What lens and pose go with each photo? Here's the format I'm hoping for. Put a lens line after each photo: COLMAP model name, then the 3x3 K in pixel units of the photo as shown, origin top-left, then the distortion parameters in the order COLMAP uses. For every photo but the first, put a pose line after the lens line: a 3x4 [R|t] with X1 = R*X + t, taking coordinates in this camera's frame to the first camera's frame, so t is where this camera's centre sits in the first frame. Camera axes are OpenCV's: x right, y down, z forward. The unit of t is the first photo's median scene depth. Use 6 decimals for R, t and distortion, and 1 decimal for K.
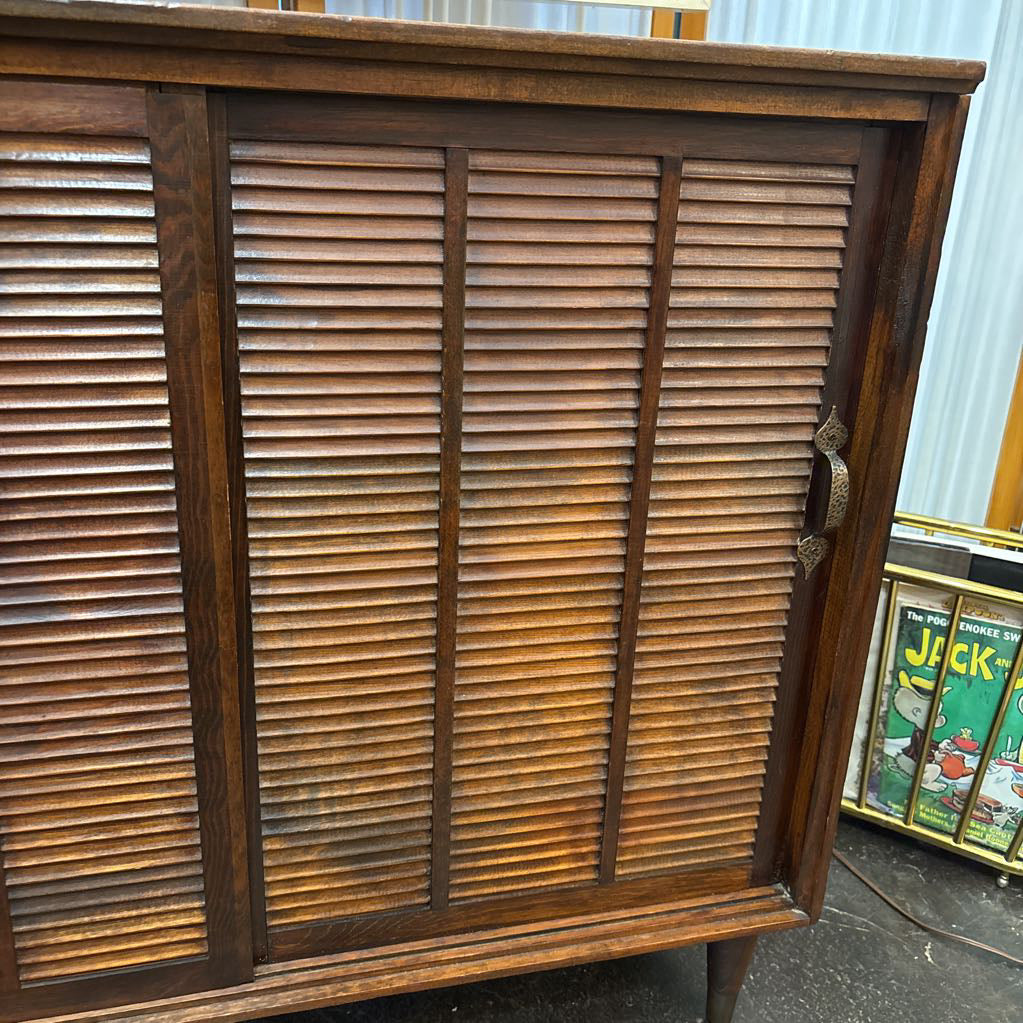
lens RADIAL K [[1040.4, 0, 512.2], [0, 1040.4, 515.4], [0, 0, 1]] dist [0.011548, 0.000000]
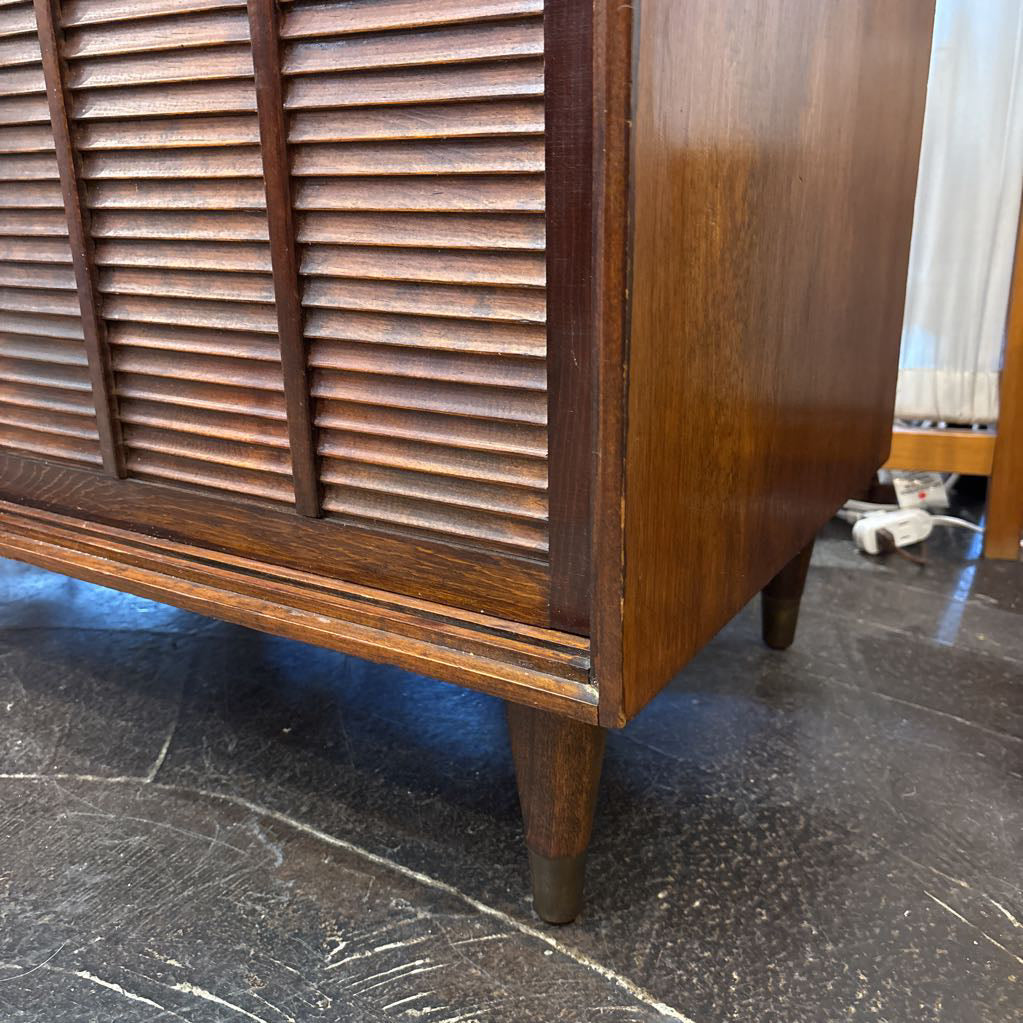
lens RADIAL K [[1040.4, 0, 510.4], [0, 1040.4, 519.4], [0, 0, 1]] dist [0.011548, 0.000000]
pose [[0.689024, 0.178602, -0.702387, 0.676908], [-0.204062, 0.977759, 0.048444, 0.352624], [0.695417, 0.109951, 0.710145, 0.774381]]
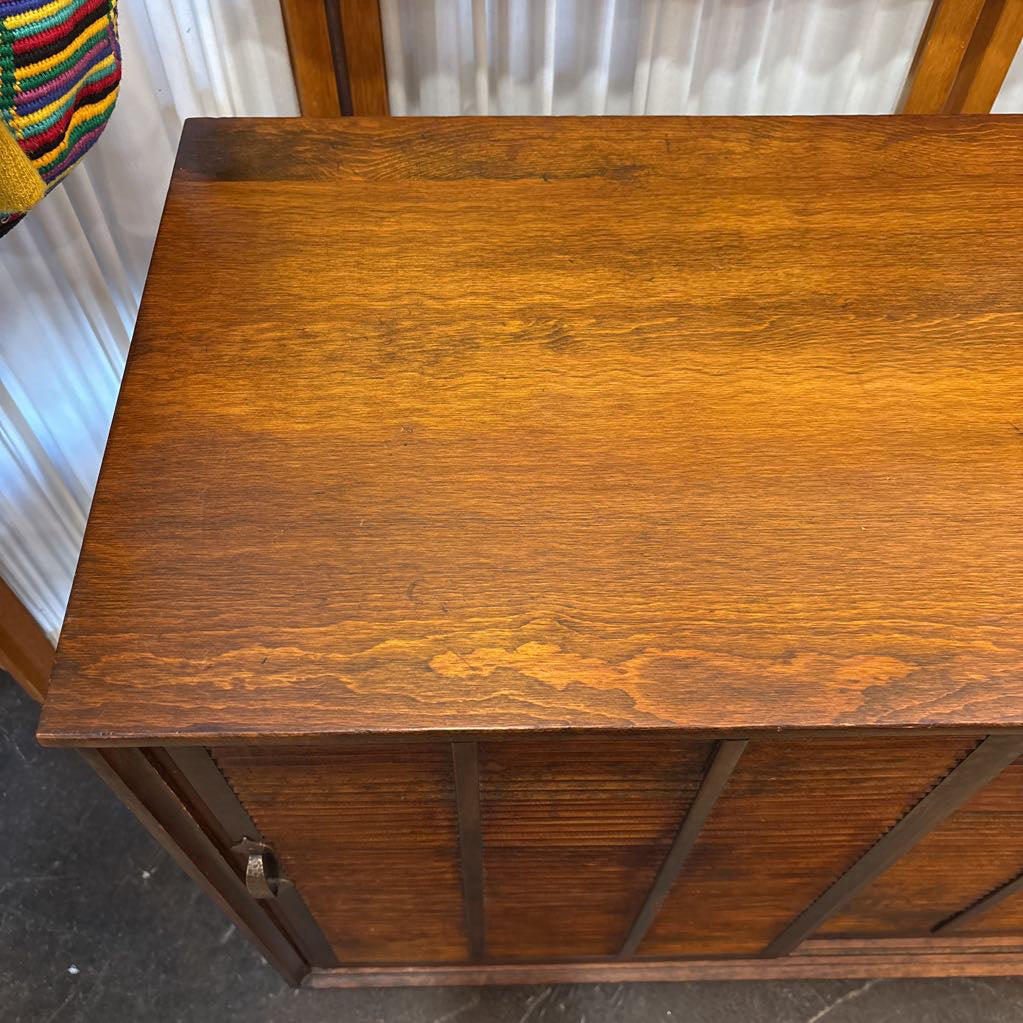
lens RADIAL K [[1040.4, 0, 496.9], [0, 1040.4, 514.4], [0, 0, 1]] dist [0.011548, 0.000000]
pose [[0.971890, 0.172766, -0.159941, -0.521785], [-0.046095, 0.805831, 0.590349, -0.813237], [0.230878, -0.566382, 0.791142, 0.204937]]
